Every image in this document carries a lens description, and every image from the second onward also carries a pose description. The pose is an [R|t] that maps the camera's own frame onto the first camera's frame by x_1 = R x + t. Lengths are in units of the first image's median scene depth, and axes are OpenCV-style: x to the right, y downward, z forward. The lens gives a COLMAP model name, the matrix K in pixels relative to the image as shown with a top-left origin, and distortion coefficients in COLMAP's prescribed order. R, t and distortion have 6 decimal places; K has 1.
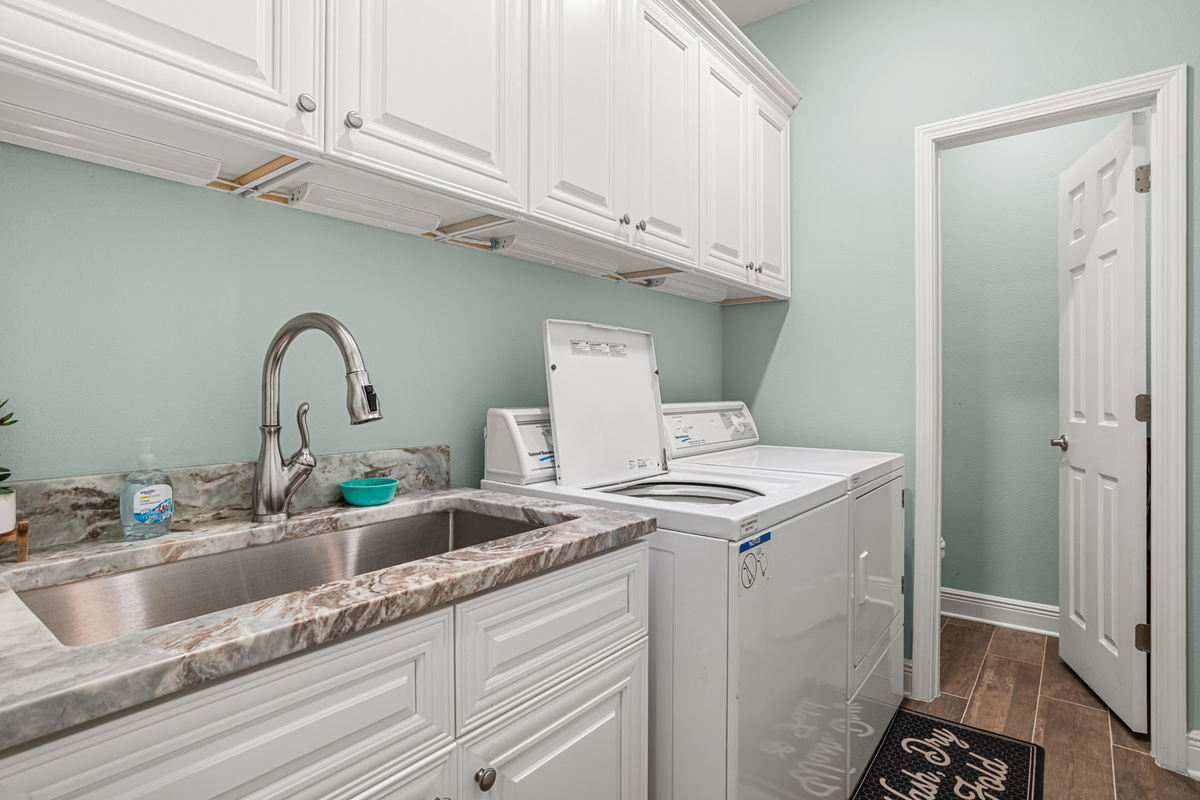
lens RADIAL K [[611.4, 0, 606.9], [0, 611.4, 401.9], [0, 0, 1]] dist [-0.033763, 0.020779]
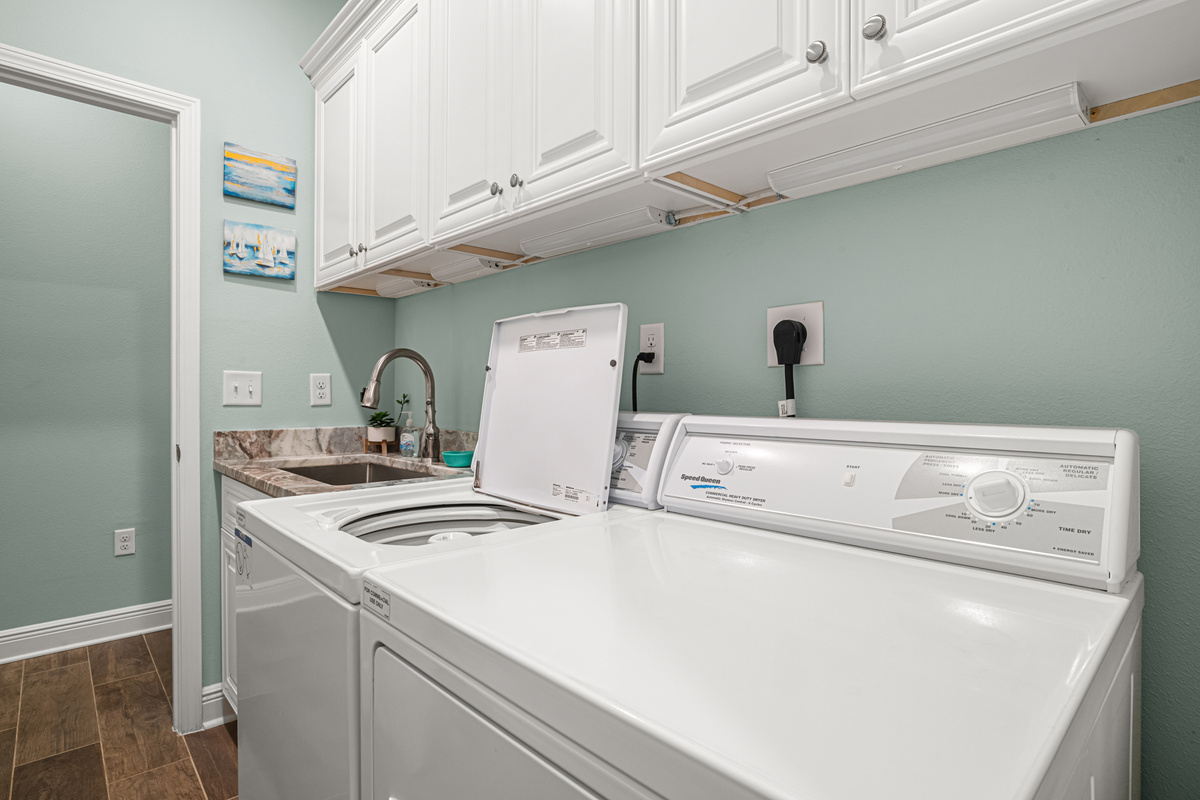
lens RADIAL K [[611.4, 0, 606.9], [0, 611.4, 401.9], [0, 0, 1]] dist [-0.033763, 0.020779]
pose [[-0.148656, 0.020521, -0.988676, 0.788483], [-0.018362, 0.999555, 0.023508, -0.025156], [0.988718, 0.021648, -0.148214, 1.193200]]
